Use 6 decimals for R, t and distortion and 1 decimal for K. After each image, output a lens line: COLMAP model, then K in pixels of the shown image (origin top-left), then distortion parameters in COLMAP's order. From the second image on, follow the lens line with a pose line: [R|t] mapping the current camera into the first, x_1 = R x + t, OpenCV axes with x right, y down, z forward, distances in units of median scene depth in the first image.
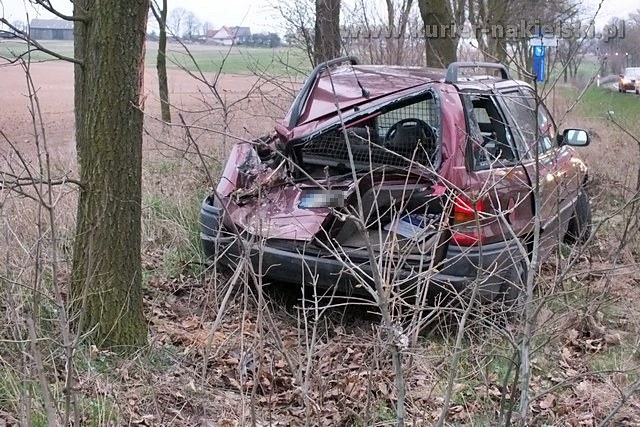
lens RADIAL K [[1058.0, 0, 320.0], [0, 1058.0, 213.5], [0, 0, 1]] dist [-0.032784, -0.060389]
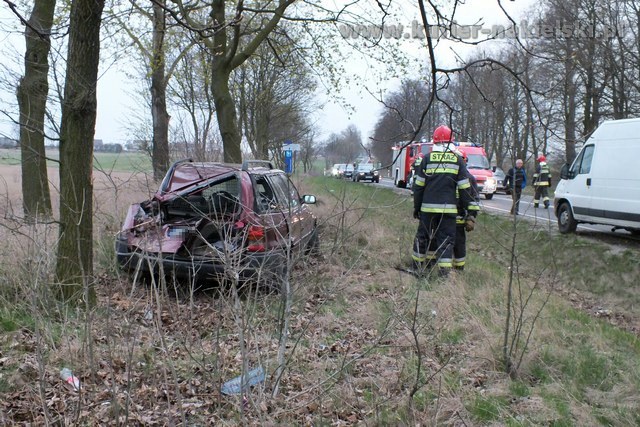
lens RADIAL K [[780.5, 0, 320.0], [0, 780.5, 213.5], [0, 0, 1]] dist [-0.126716, -0.005071]
pose [[0.970644, -0.022286, 0.239485, -0.082417], [0.040409, 0.996655, -0.071030, 0.059354], [-0.237101, 0.078622, 0.968298, -0.395394]]
